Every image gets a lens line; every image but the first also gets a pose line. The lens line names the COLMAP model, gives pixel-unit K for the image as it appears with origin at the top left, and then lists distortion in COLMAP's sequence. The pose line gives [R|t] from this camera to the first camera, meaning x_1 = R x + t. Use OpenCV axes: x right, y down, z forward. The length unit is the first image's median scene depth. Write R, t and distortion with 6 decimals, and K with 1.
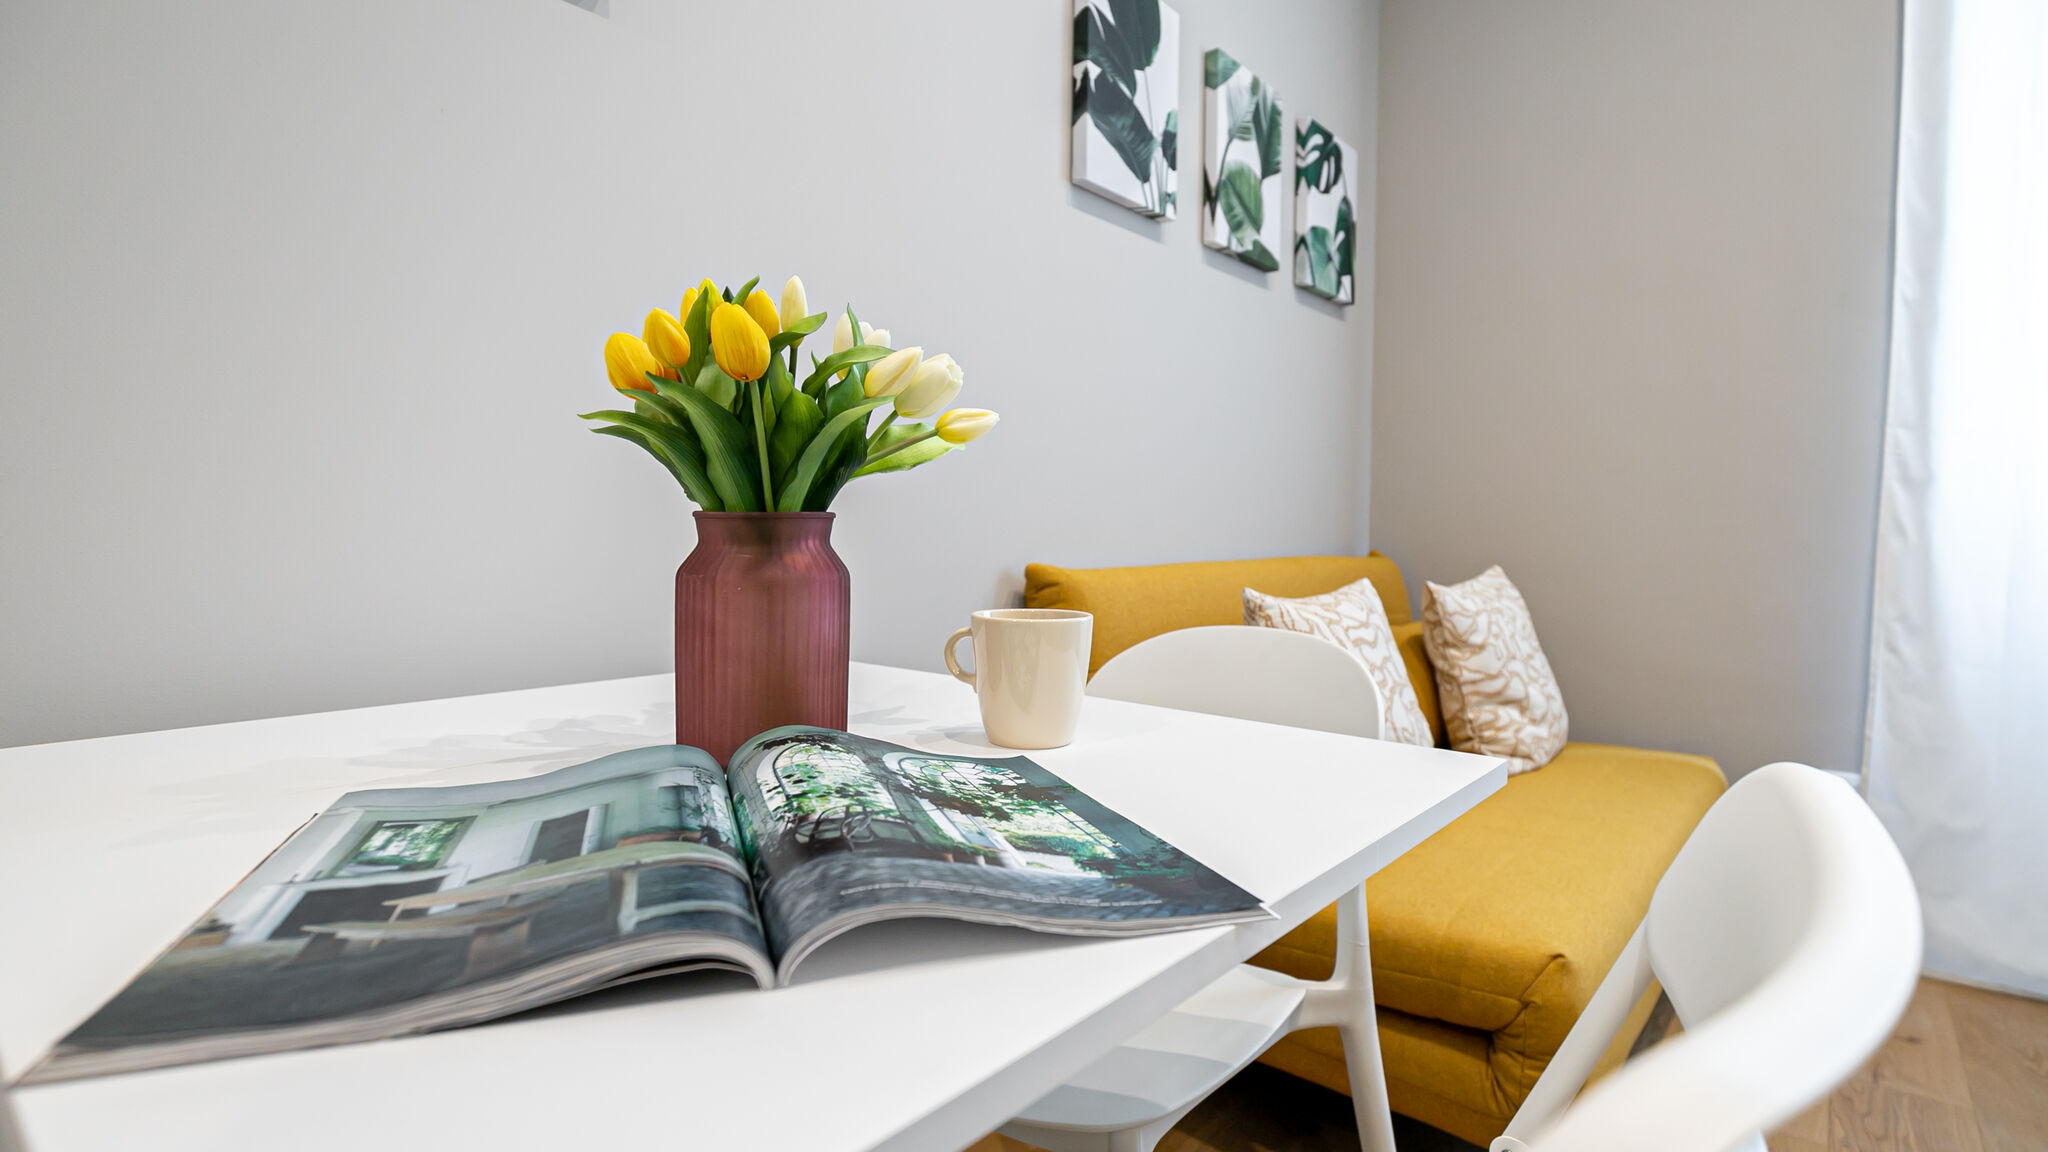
lens RADIAL K [[1012.8, 0, 1017.4], [0, 1012.8, 554.7], [0, 0, 1]] dist [-0.024001, -0.003405]
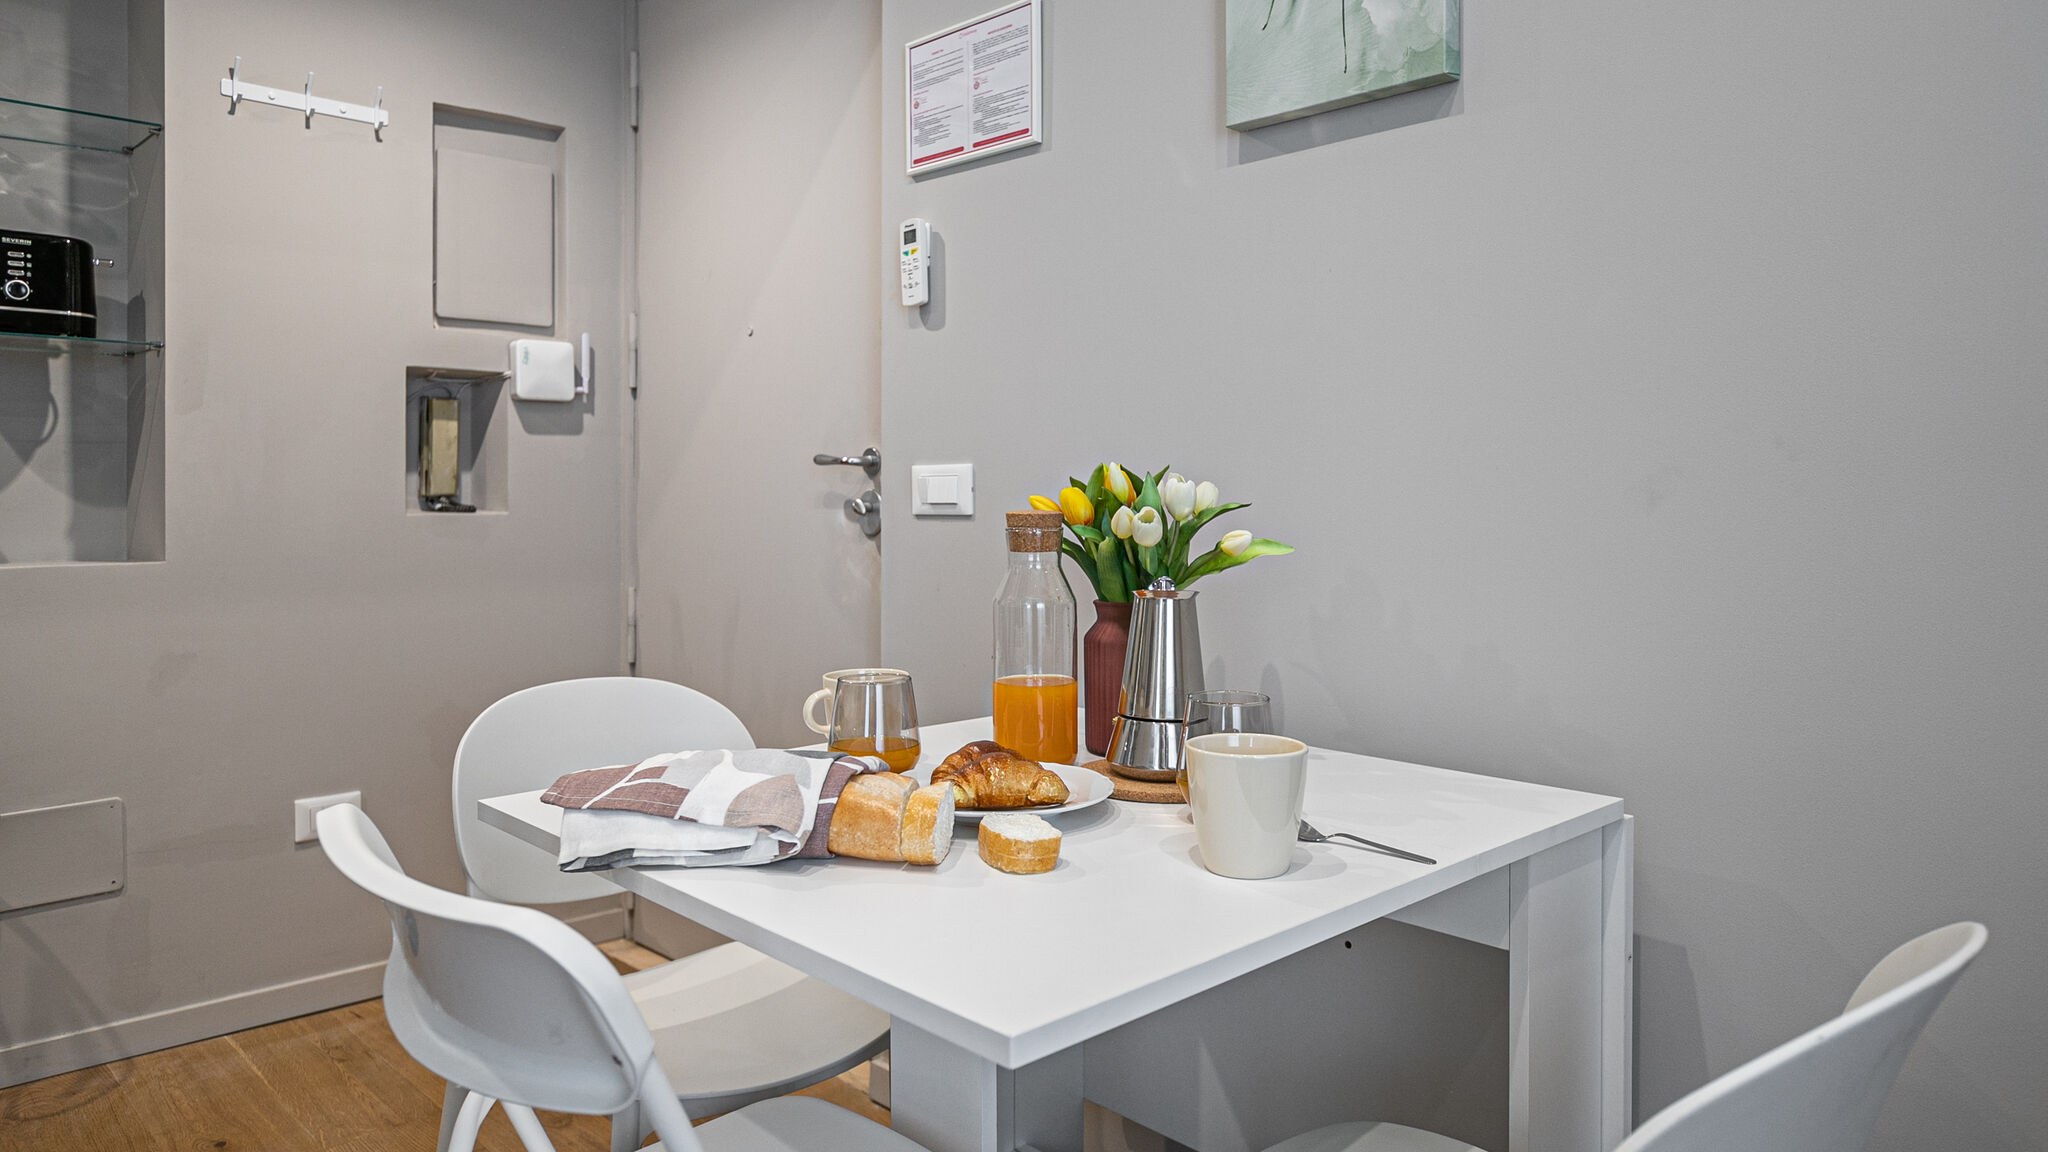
lens RADIAL K [[1309.6, 0, 1060.7], [0, 1309.6, 503.4], [0, 0, 1]] dist [-0.007866, 0.001397]
pose [[-0.088676, -0.001644, -0.996059, 0.508052], [-0.029586, 0.999562, 0.000984, -0.070114], [0.995621, 0.029557, -0.088686, 0.388271]]
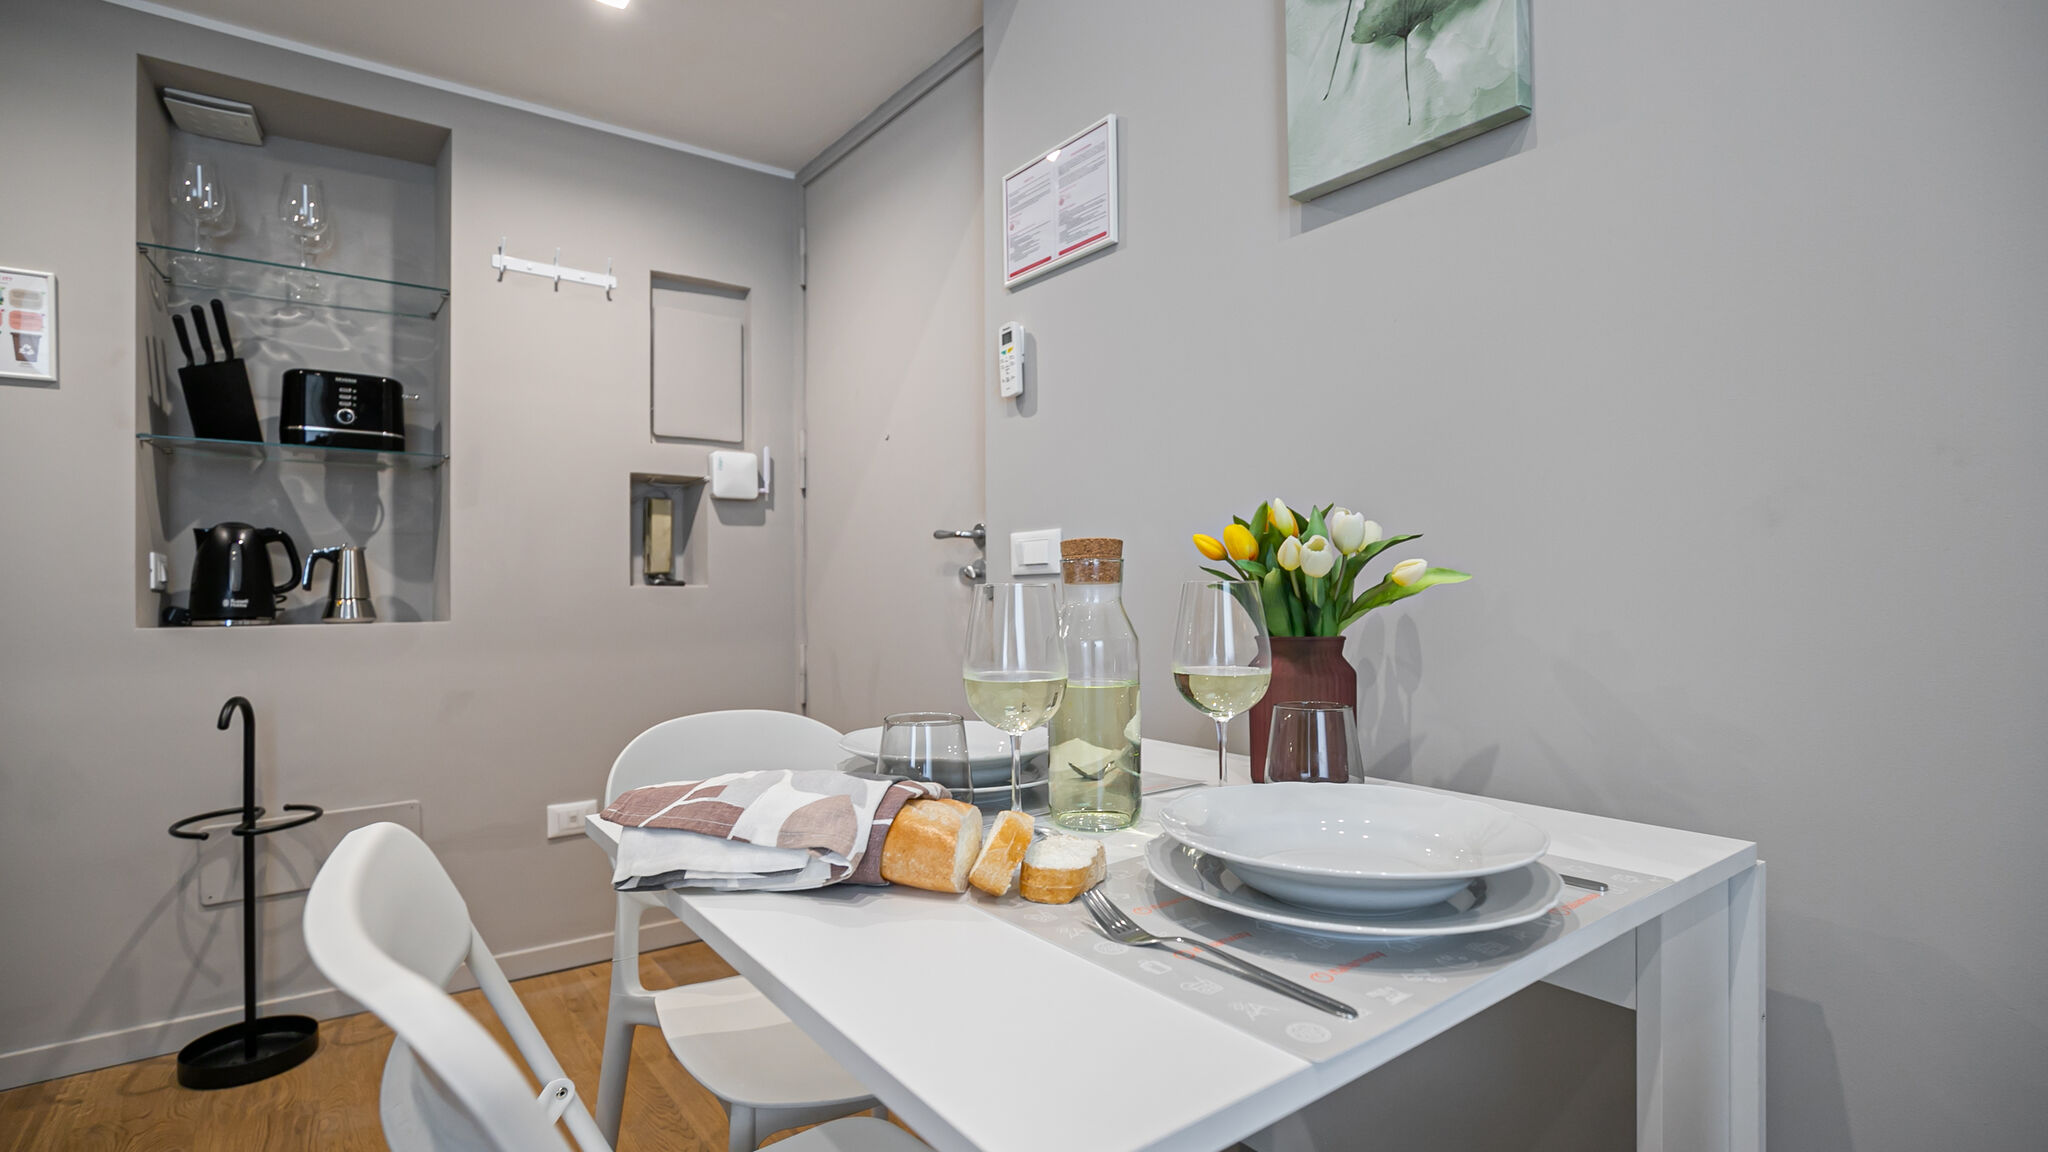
lens RADIAL K [[948.1, 0, 1007.1], [0, 948.1, 590.1], [0, 0, 1]] dist [-0.016943, 0.005189]
pose [[-0.232908, -0.010671, -0.972440, 0.342517], [-0.021895, 0.999744, -0.005727, -0.037839], [0.972252, 0.019958, -0.233082, 0.381163]]
